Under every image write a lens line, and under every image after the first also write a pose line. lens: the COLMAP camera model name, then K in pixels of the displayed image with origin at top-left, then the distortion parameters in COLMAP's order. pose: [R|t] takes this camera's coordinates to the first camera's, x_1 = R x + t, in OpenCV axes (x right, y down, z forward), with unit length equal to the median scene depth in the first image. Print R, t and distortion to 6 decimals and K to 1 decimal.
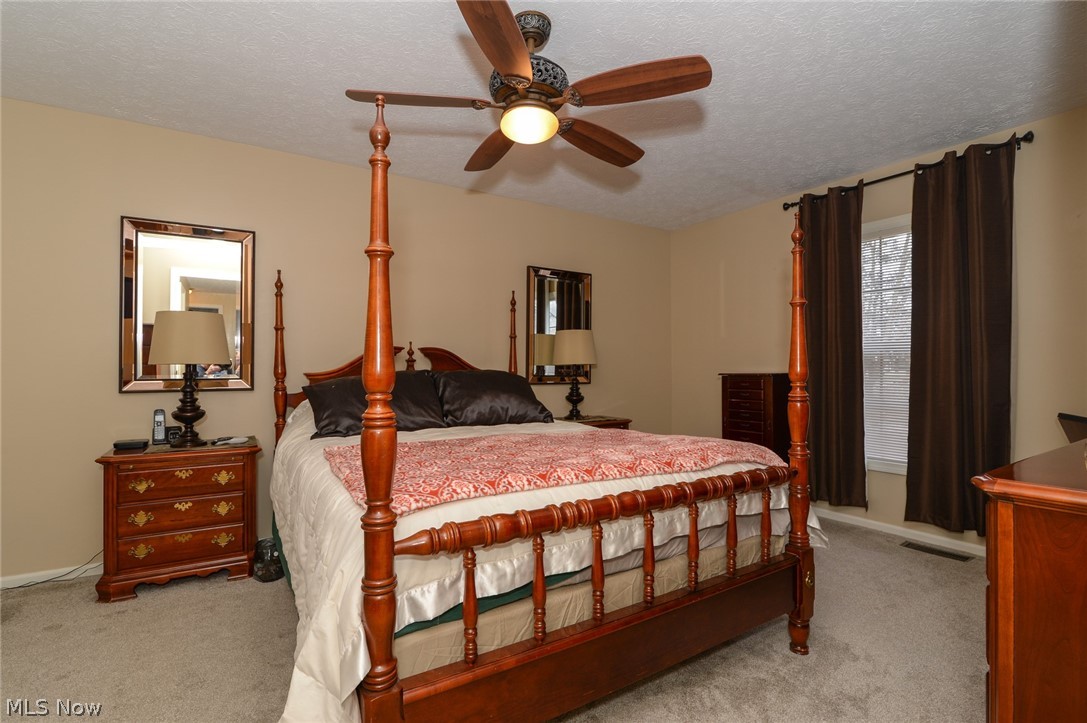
lens RADIAL K [[500.4, 0, 543.5], [0, 500.4, 361.5], [0, 0, 1]] dist [-0.013686, -0.000045]
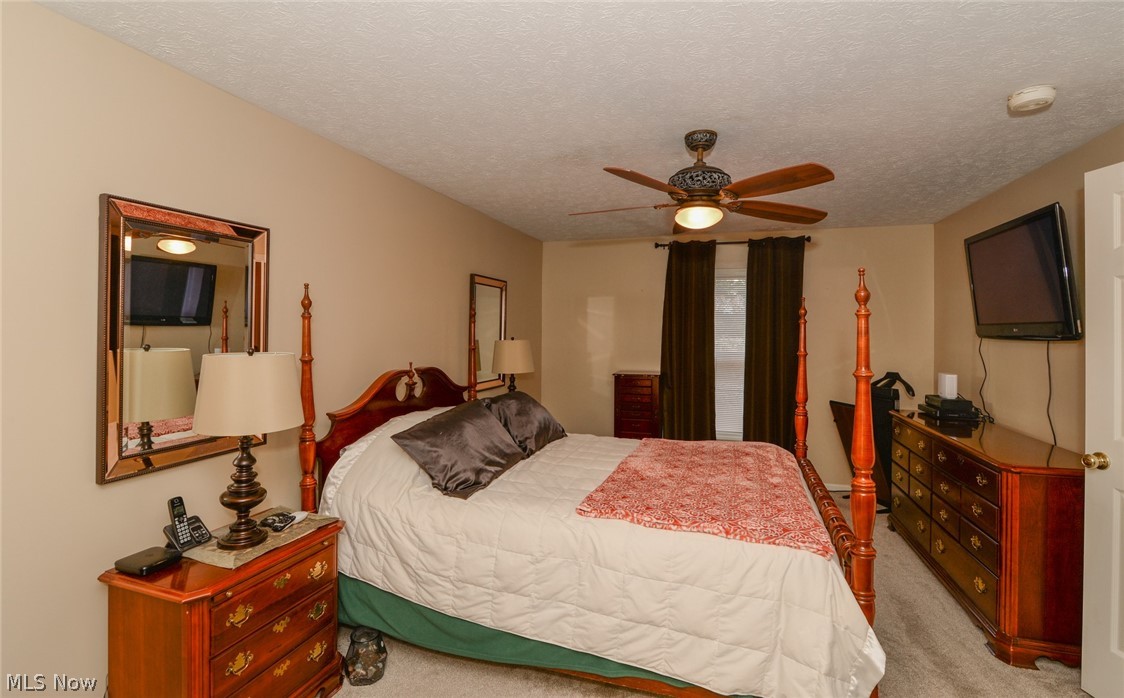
lens RADIAL K [[508.8, 0, 562.0], [0, 508.8, 349.0], [0, 0, 1]] dist [0.000575, 0.000167]
pose [[0.768161, -0.017628, 0.640015, -0.729270], [-0.019476, 0.998515, 0.050878, -0.131166], [-0.639961, -0.051547, 0.766676, 0.153391]]
